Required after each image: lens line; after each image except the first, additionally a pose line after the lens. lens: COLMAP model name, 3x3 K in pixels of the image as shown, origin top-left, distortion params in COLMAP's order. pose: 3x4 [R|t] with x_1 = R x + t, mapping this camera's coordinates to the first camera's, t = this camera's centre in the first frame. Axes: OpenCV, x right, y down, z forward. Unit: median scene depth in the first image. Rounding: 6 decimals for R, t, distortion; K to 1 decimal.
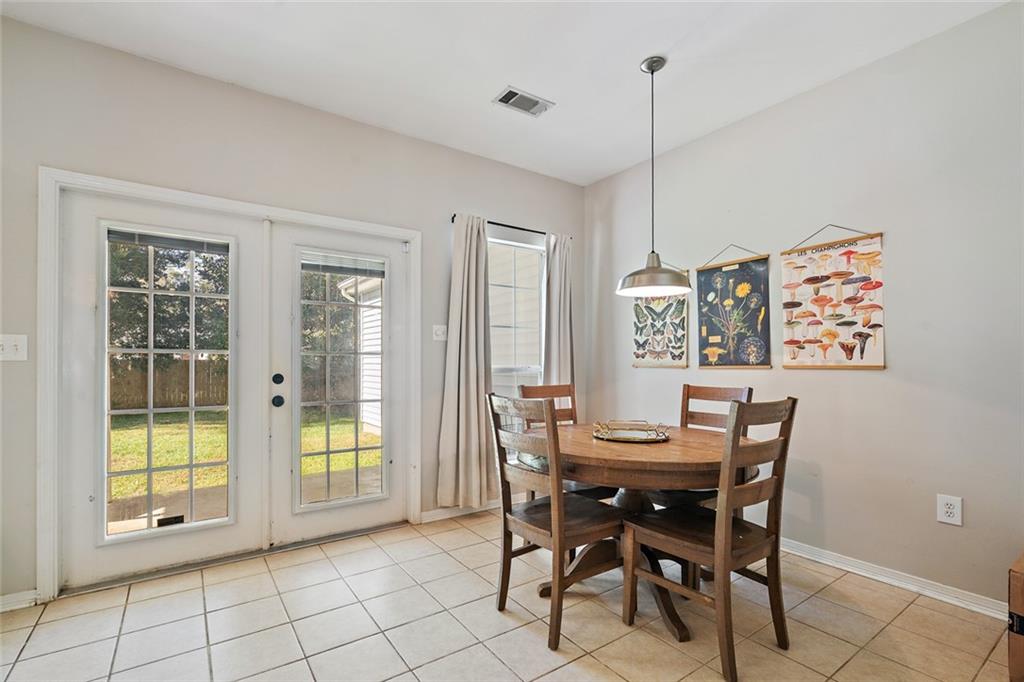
lens RADIAL K [[474.5, 0, 518.3], [0, 474.5, 362.4], [0, 0, 1]] dist [0.000321, 0.000071]
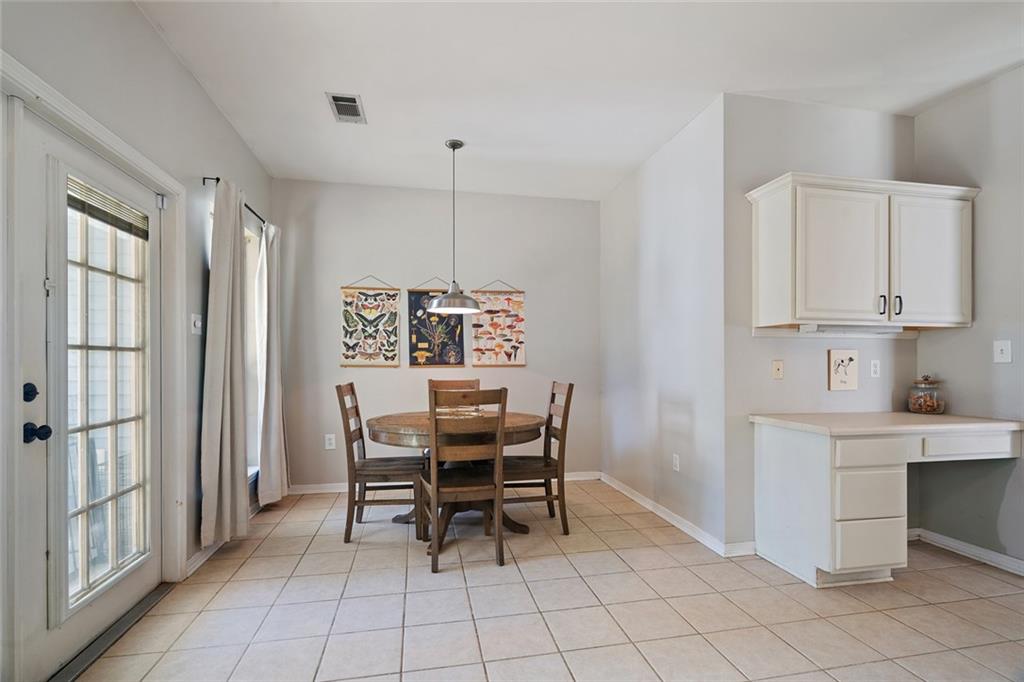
lens RADIAL K [[474.5, 0, 518.3], [0, 474.5, 362.4], [0, 0, 1]] dist [0.000321, 0.000071]
pose [[0.396657, 0.000305, 0.917967, -0.709081], [0.000640, 1.000000, -0.000608, 0.000087], [-0.917967, 0.000829, 0.396656, 0.230940]]
